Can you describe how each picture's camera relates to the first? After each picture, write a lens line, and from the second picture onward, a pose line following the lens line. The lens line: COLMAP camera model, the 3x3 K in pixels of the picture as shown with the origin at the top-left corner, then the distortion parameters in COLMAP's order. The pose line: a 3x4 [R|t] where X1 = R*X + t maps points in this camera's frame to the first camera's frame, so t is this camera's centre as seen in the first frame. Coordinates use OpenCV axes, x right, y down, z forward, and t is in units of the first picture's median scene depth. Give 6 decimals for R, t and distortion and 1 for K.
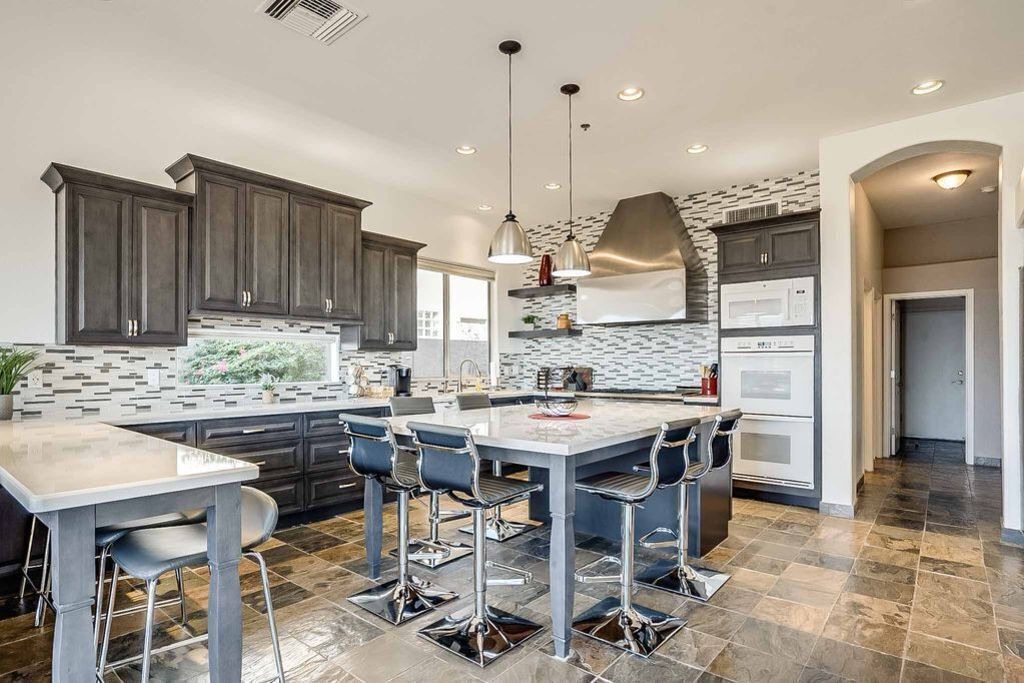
lens RADIAL K [[545.4, 0, 496.2], [0, 545.4, 364.1], [0, 0, 1]] dist [-0.045203, -0.000683]
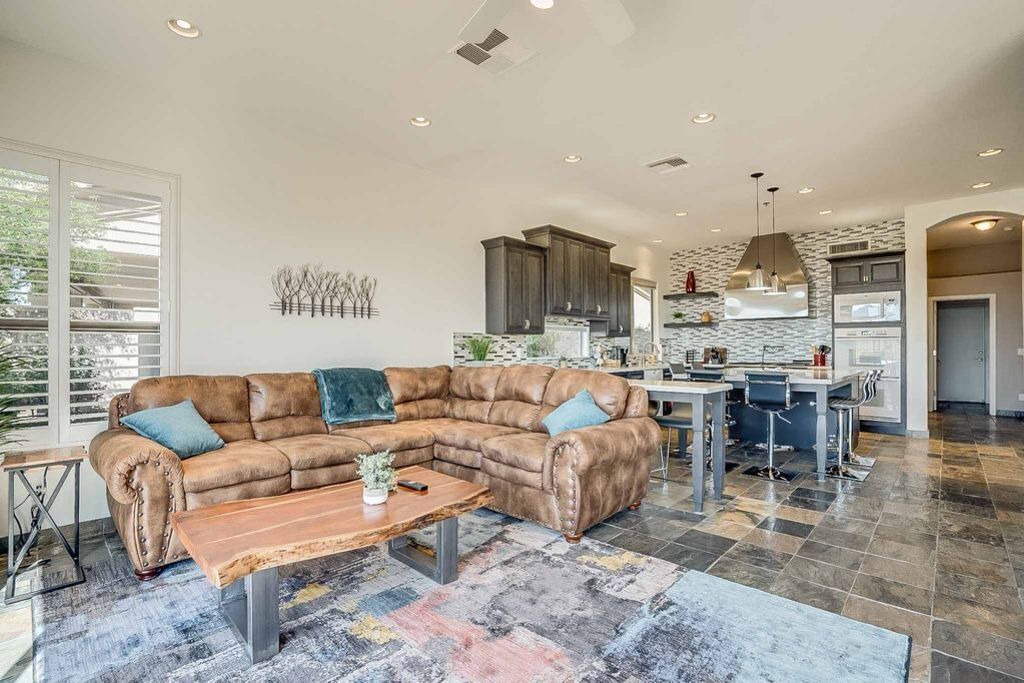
lens RADIAL K [[471.8, 0, 511.9], [0, 471.8, 346.7], [0, 0, 1]] dist [-0.041783, 0.001048]
pose [[0.998472, -0.000785, -0.055255, -0.429505], [0.000598, 0.999994, -0.003407, 0.008018], [0.055258, 0.003369, 0.998466, -0.379110]]
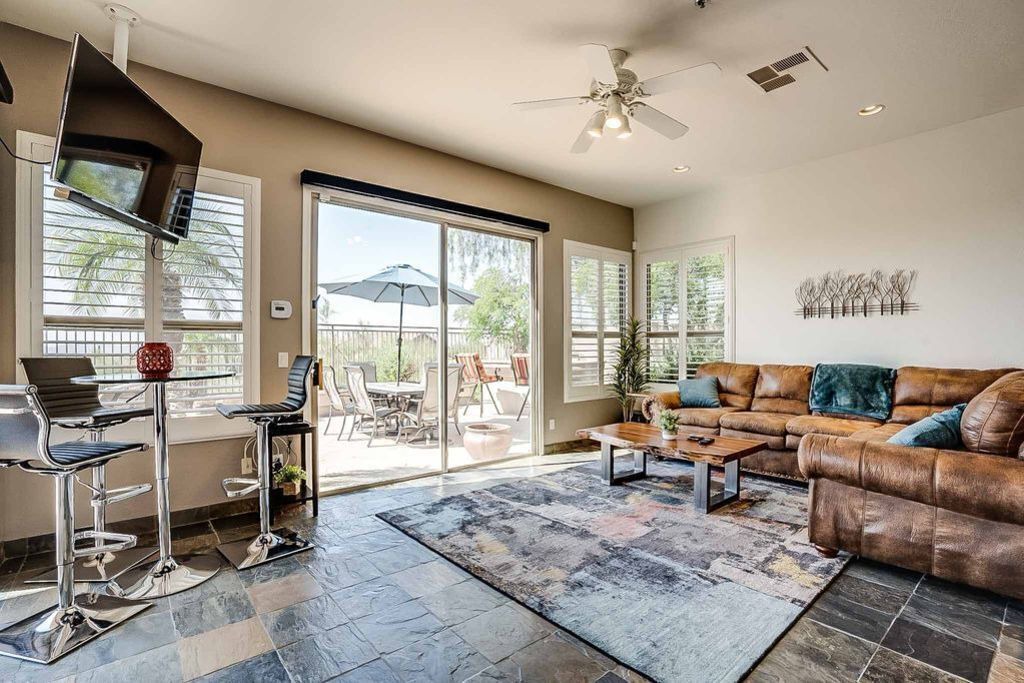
lens RADIAL K [[471.8, 0, 512.7], [0, 471.8, 345.3], [0, 0, 1]] dist [-0.041783, 0.001048]
pose [[-0.158029, 0.007287, -0.987408, 1.900251], [0.009467, 0.999938, 0.005864, -0.037043], [0.987389, -0.008421, -0.158089, 0.778577]]
